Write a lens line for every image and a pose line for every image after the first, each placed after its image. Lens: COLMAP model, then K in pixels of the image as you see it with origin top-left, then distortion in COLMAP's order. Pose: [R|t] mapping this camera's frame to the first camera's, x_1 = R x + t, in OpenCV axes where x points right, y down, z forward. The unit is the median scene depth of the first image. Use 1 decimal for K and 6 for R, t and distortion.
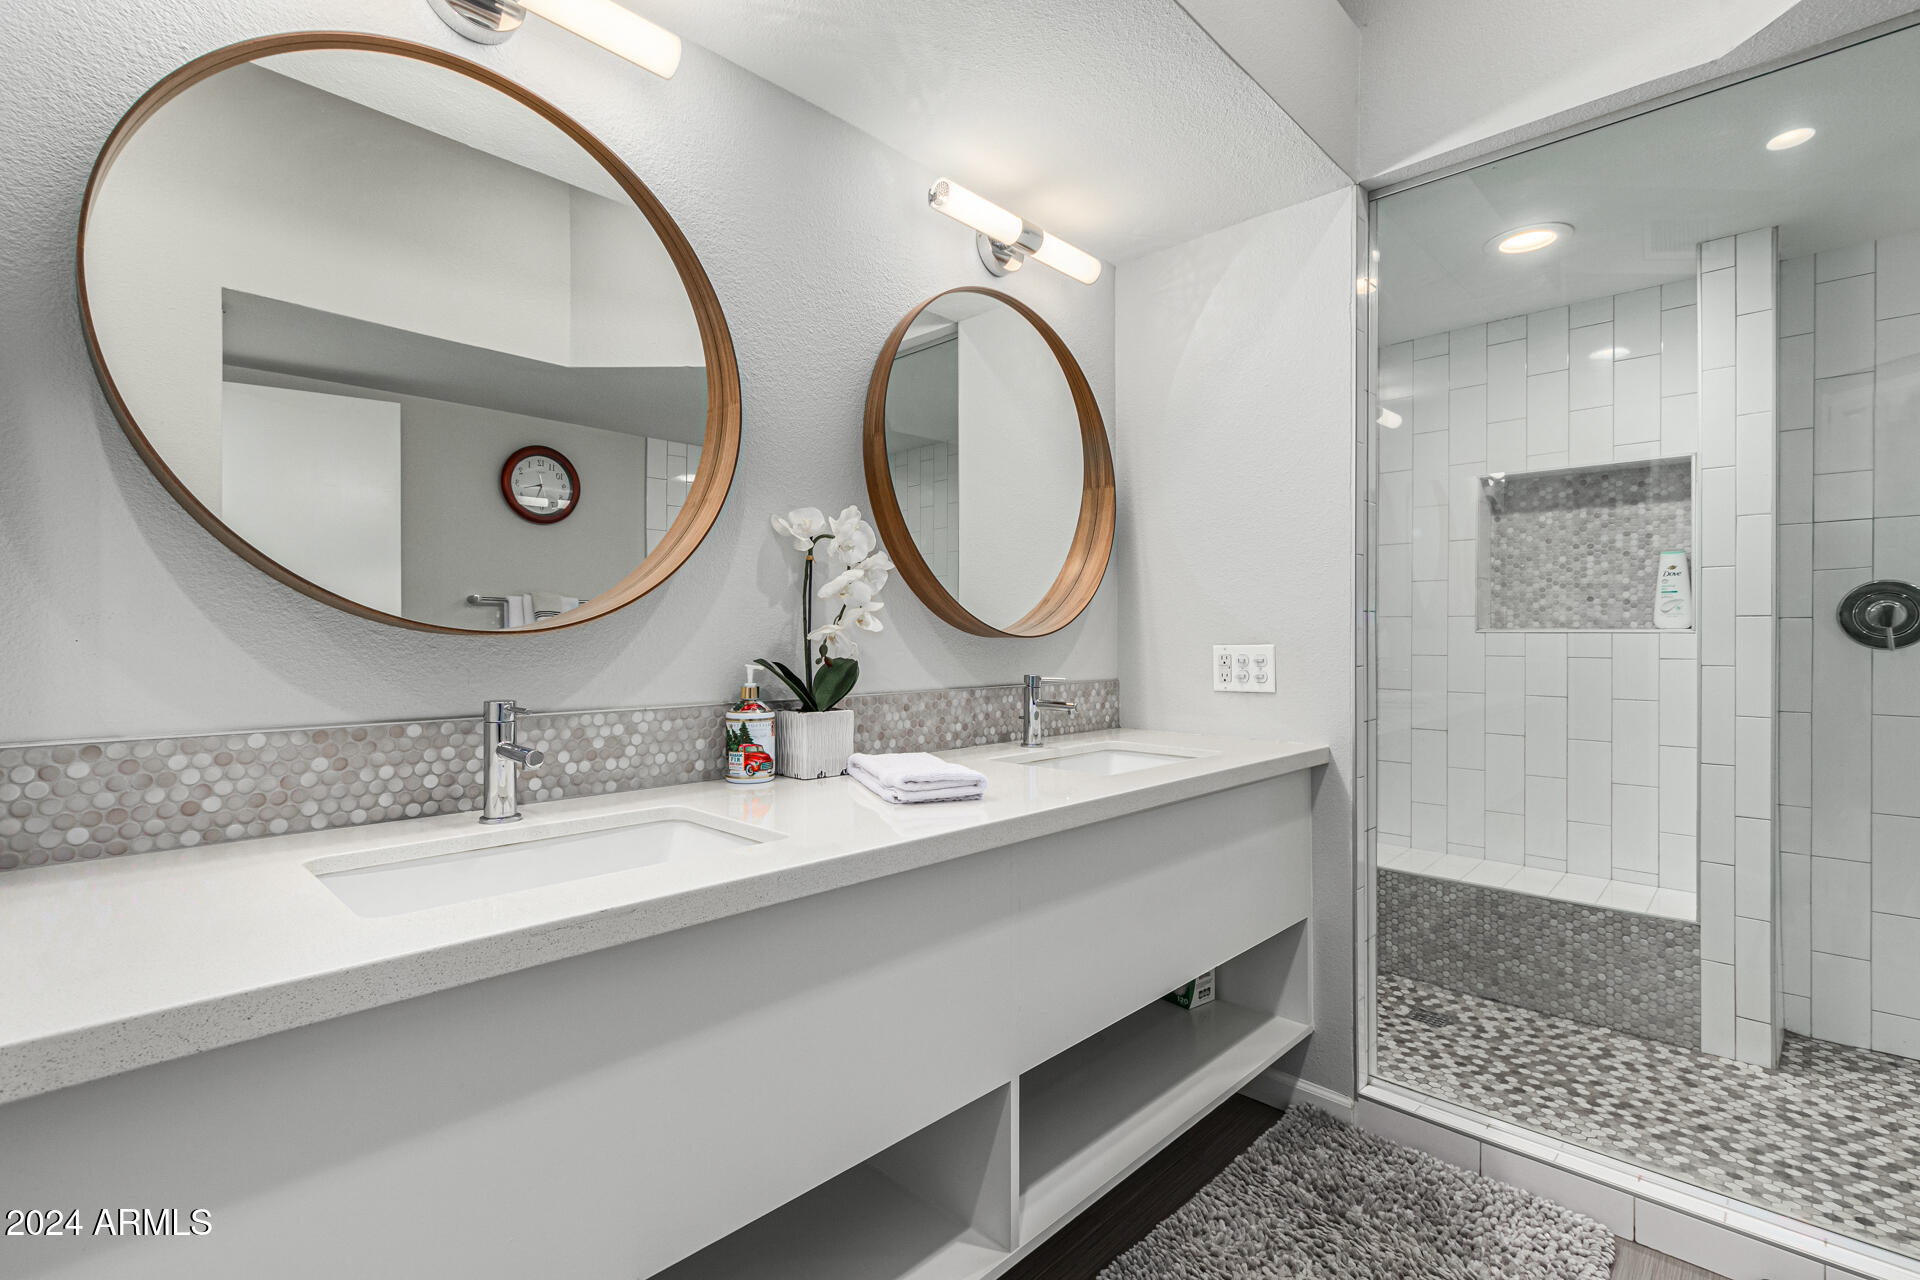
lens RADIAL K [[869.9, 0, 952.7], [0, 869.9, 643.7], [0, 0, 1]] dist [0.003292, -0.001523]
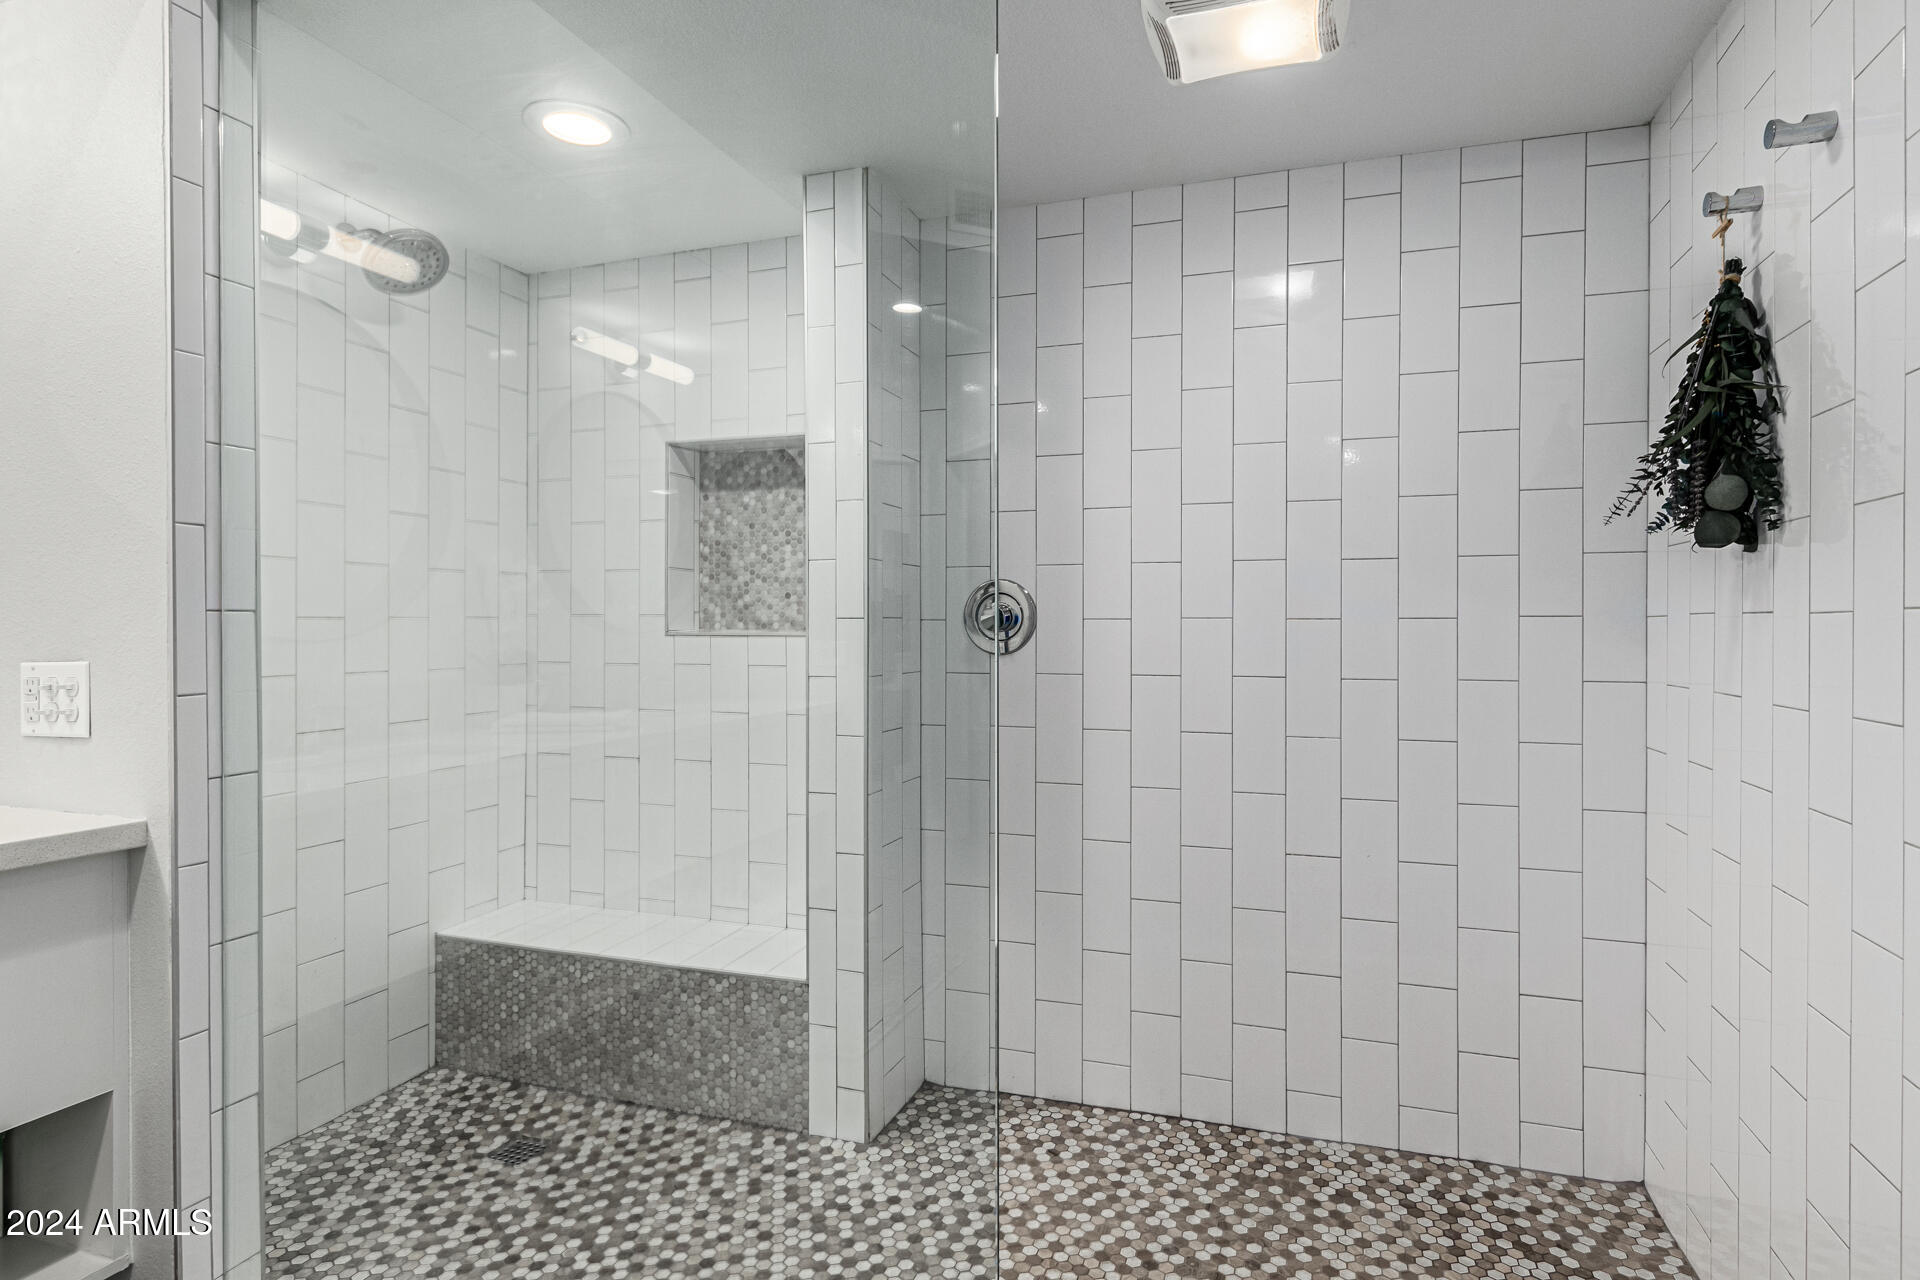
lens RADIAL K [[980.1, 0, 963.3], [0, 980.1, 638.6], [0, 0, 1]] dist [0.001455, -0.000108]
pose [[0.905280, -0.006738, 0.424763, 0.552357], [0.007294, 0.999973, 0.000319, -0.009819], [-0.424754, 0.002809, 0.905305, 0.071012]]
